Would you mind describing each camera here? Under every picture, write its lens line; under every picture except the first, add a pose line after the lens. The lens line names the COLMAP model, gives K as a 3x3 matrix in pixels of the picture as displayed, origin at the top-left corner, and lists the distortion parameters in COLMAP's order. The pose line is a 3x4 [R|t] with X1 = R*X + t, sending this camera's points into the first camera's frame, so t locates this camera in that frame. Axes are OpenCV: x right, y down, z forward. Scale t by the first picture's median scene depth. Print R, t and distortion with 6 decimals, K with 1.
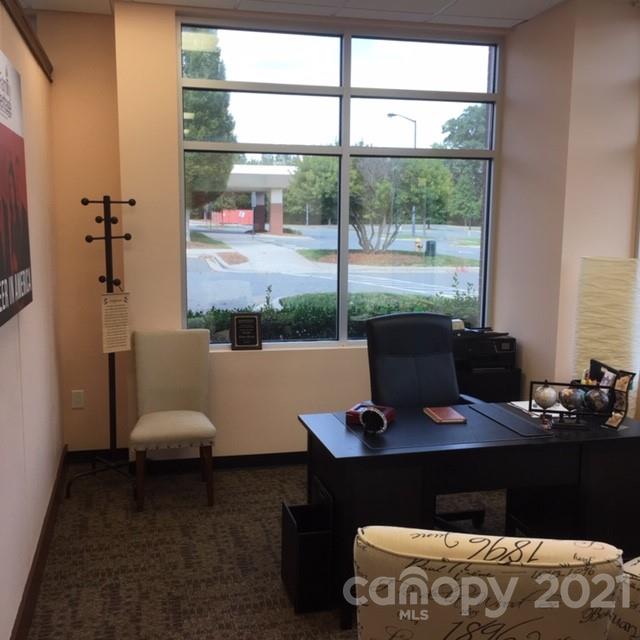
lens RADIAL K [[725.9, 0, 316.8], [0, 725.9, 318.9], [0, 0, 1]] dist [0.037239, 0.000000]
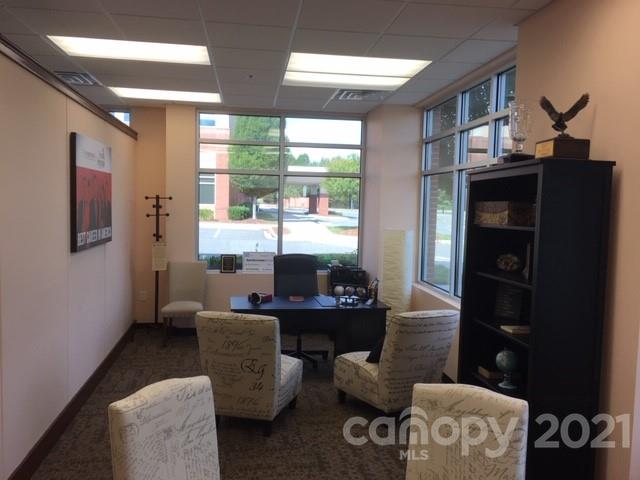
lens RADIAL K [[544.6, 0, 318.2], [0, 544.6, 236.5], [0, 0, 1]] dist [0.048068, -0.049426]
pose [[0.996180, 0.020143, -0.084973, 0.287571], [-0.026666, 0.996724, -0.076351, 0.053238], [0.083157, 0.078325, 0.993454, -0.476277]]
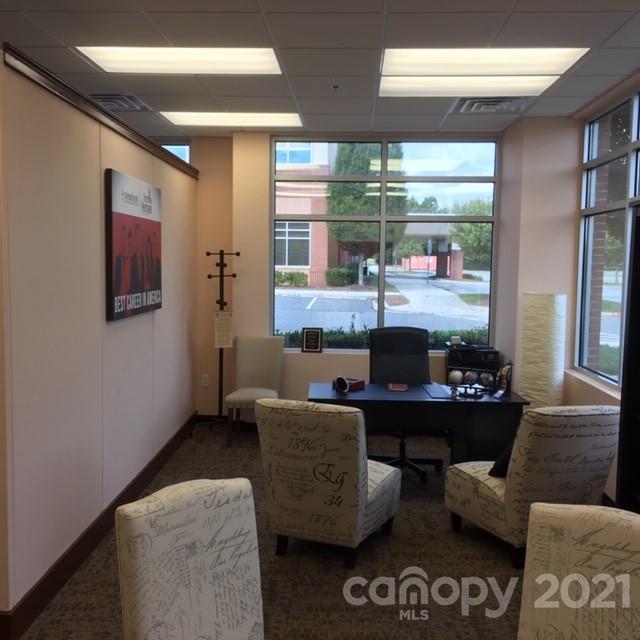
lens RADIAL K [[725.9, 0, 316.0], [0, 725.9, 316.5], [0, 0, 1]] dist [0.037239, 0.000000]
pose [[0.963887, 0.023879, -0.265238, 0.324080], [-0.041279, 0.997331, -0.060223, 0.062054], [0.263092, 0.068997, 0.962301, -0.454605]]
